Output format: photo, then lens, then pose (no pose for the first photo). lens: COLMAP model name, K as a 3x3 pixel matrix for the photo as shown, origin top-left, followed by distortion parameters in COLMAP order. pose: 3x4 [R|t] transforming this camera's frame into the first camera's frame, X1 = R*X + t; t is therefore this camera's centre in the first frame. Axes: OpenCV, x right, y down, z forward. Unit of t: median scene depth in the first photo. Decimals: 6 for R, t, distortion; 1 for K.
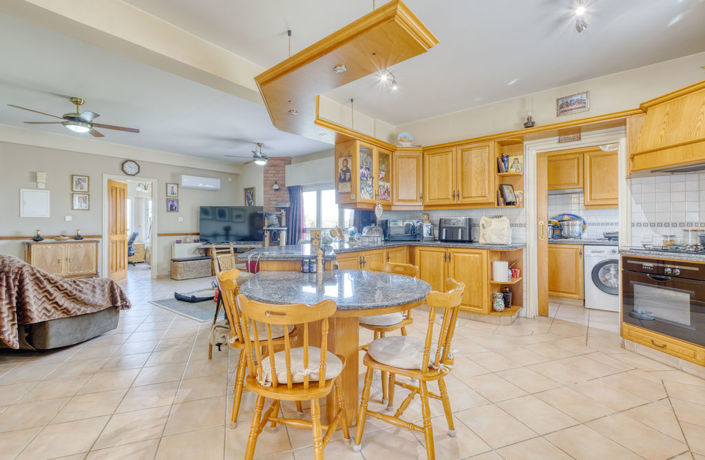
lens RADIAL K [[309.7, 0, 331.3], [0, 309.7, 226.5], [0, 0, 1]] dist [-0.001183, -0.000100]
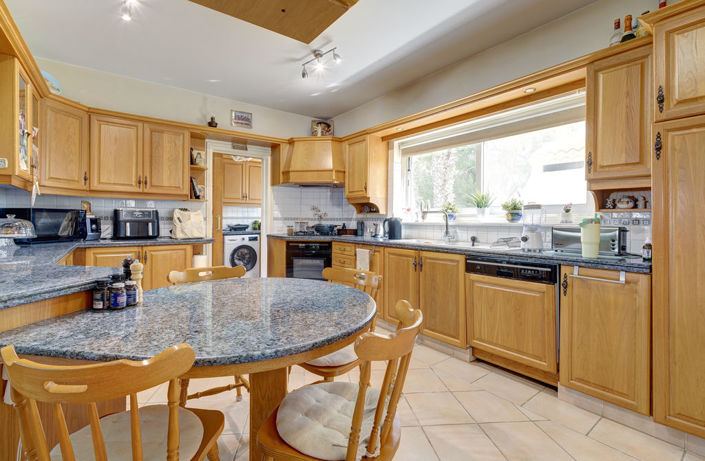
lens RADIAL K [[312.5, 0, 349.0], [0, 312.5, 217.6], [0, 0, 1]] dist [-0.000097, 0.000069]
pose [[0.212465, 0.007871, 0.977137, -0.302229], [-0.001280, 0.999969, -0.007777, -0.000399], [-0.977168, 0.000402, 0.212468, 0.302754]]
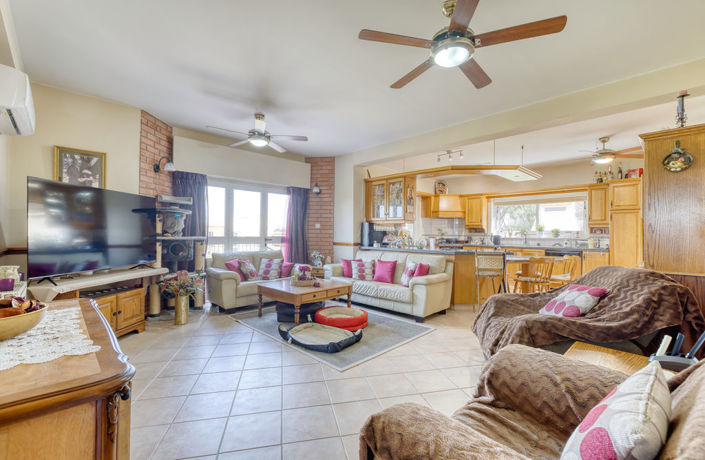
lens RADIAL K [[301.8, 0, 352.5], [0, 301.8, 230.0], [0, 0, 1]] dist [-0.000107, 0.000007]
pose [[0.068765, 0.012490, 0.997555, -1.376449], [-0.007616, 0.999899, -0.011995, -0.009876], [-0.997604, -0.006772, 0.068853, 1.154782]]
